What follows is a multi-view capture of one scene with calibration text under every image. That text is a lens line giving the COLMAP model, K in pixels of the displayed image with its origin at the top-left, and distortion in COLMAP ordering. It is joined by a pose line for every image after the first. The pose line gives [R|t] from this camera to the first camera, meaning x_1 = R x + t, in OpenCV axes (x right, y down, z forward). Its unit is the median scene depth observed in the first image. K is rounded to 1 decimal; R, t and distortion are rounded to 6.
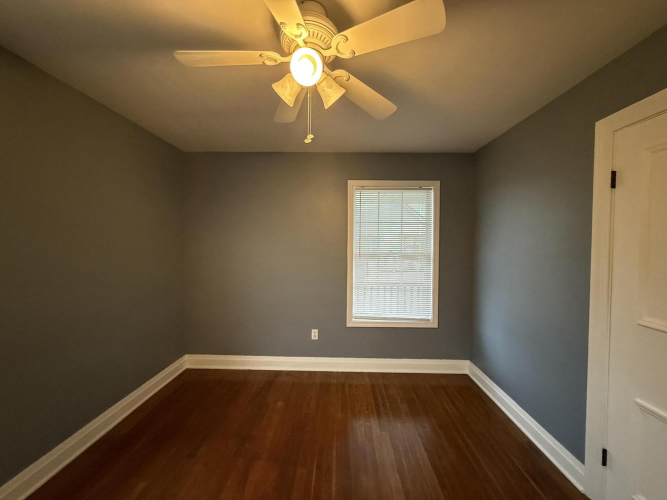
lens RADIAL K [[266.7, 0, 334.9], [0, 266.7, 251.9], [0, 0, 1]] dist [0.010000, -0.000289]
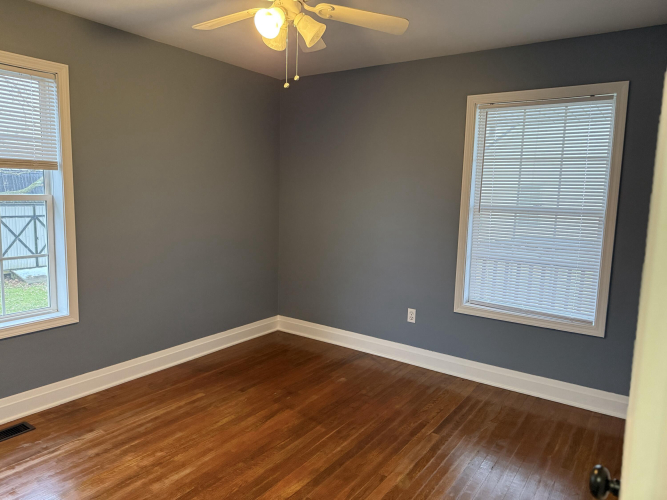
lens RADIAL K [[464.2, 0, 332.5], [0, 464.2, 248.5], [0, 0, 1]] dist [0.006319, 0.001451]
pose [[0.830714, 0.081504, -0.550700, 0.435671], [-0.042933, 0.995658, 0.082595, 0.030107], [0.555041, -0.044969, 0.830607, -0.172739]]
